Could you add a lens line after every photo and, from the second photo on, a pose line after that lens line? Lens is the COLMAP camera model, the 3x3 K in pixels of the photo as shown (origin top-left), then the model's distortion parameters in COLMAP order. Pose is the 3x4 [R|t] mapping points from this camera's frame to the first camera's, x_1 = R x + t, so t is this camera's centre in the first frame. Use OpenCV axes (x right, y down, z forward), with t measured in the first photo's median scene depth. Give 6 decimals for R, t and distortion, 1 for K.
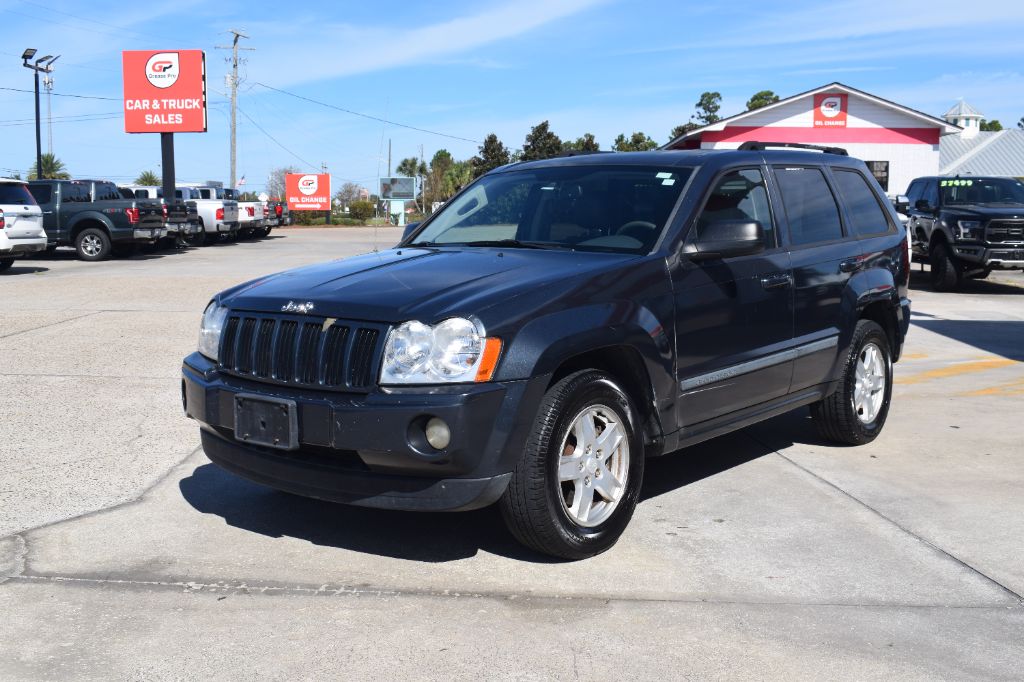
lens RADIAL K [[1134.4, 0, 528.0], [0, 1134.4, 355.3], [0, 0, 1]] dist [-0.074181, 0.019178]
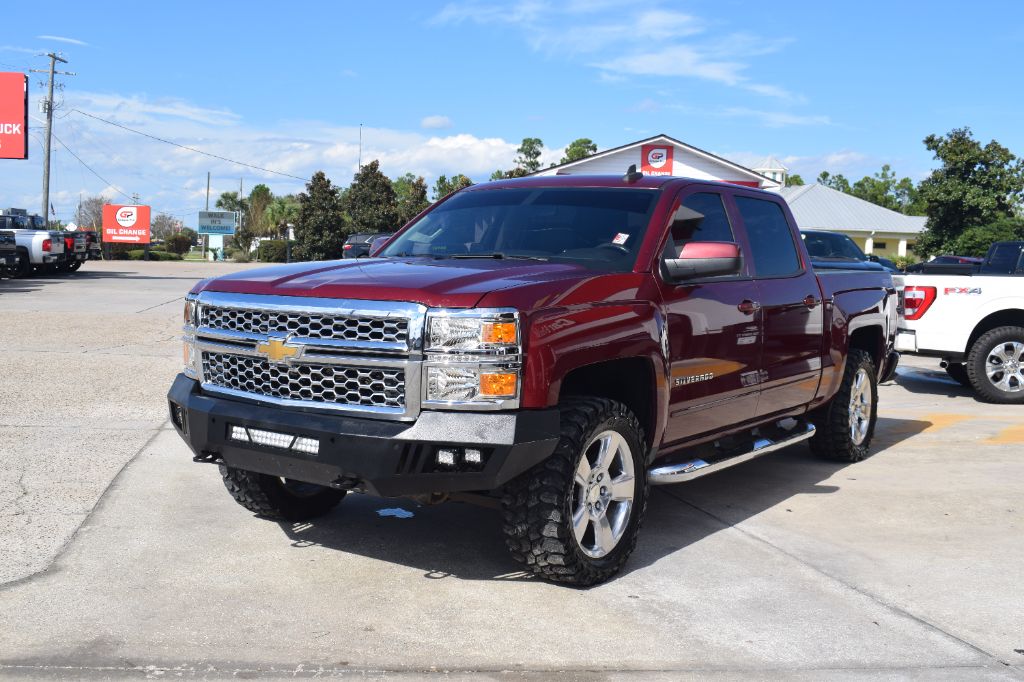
lens RADIAL K [[1125.2, 0, 512.0], [0, 1125.2, 341.0], [0, 0, 1]] dist [-0.054952, -0.022852]
pose [[0.985685, 0.014503, 0.167971, -0.036612], [-0.007102, 0.998981, -0.044577, -0.005364], [-0.168446, 0.042746, 0.984784, 0.010302]]
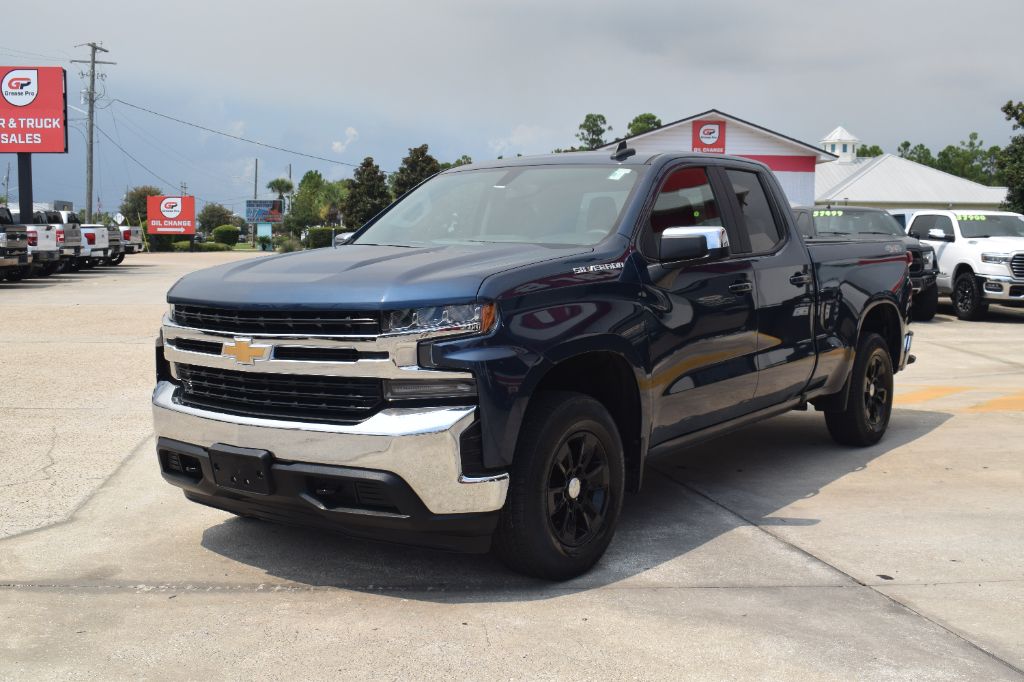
lens RADIAL K [[1221.5, 0, 533.4], [0, 1221.5, 342.5], [0, 0, 1]] dist [-0.049309, -0.008335]
pose [[0.993634, -0.005003, 0.112544, -0.009931], [0.008974, 0.999354, -0.034807, 0.001099], [-0.112297, 0.035595, 0.993037, -0.056841]]
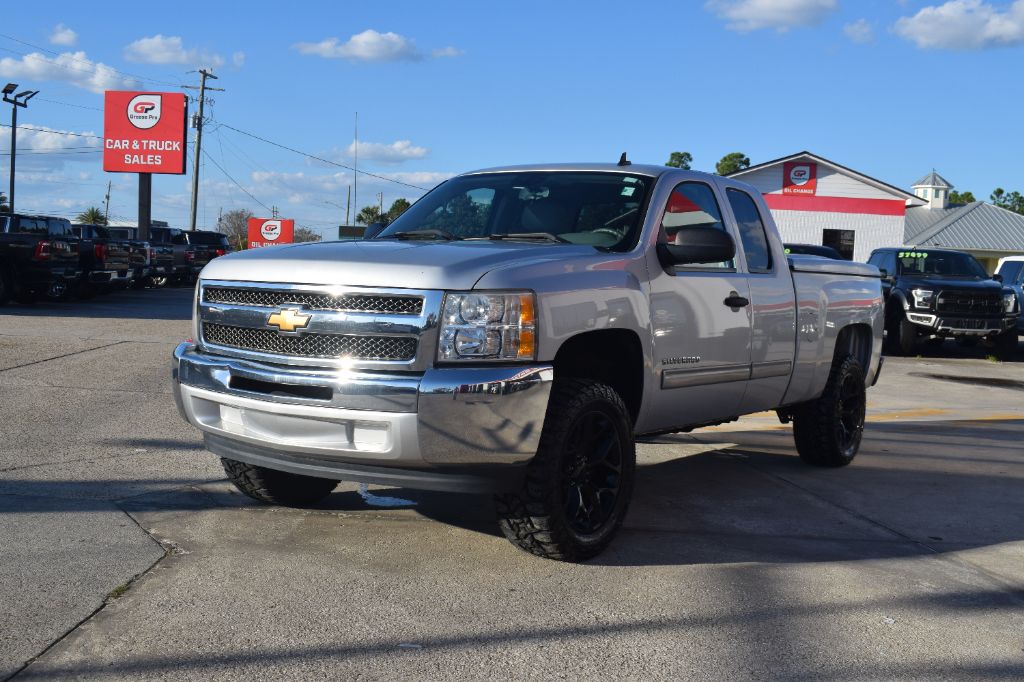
lens RADIAL K [[1282.3, 0, 501.3], [0, 1282.3, 358.3], [0, 0, 1]] dist [-0.053249, -0.005405]
pose [[0.998745, 0.037801, 0.032852, -0.034391], [-0.035941, 0.997813, -0.055479, 0.019359], [-0.034877, 0.054229, 0.997919, -0.143329]]
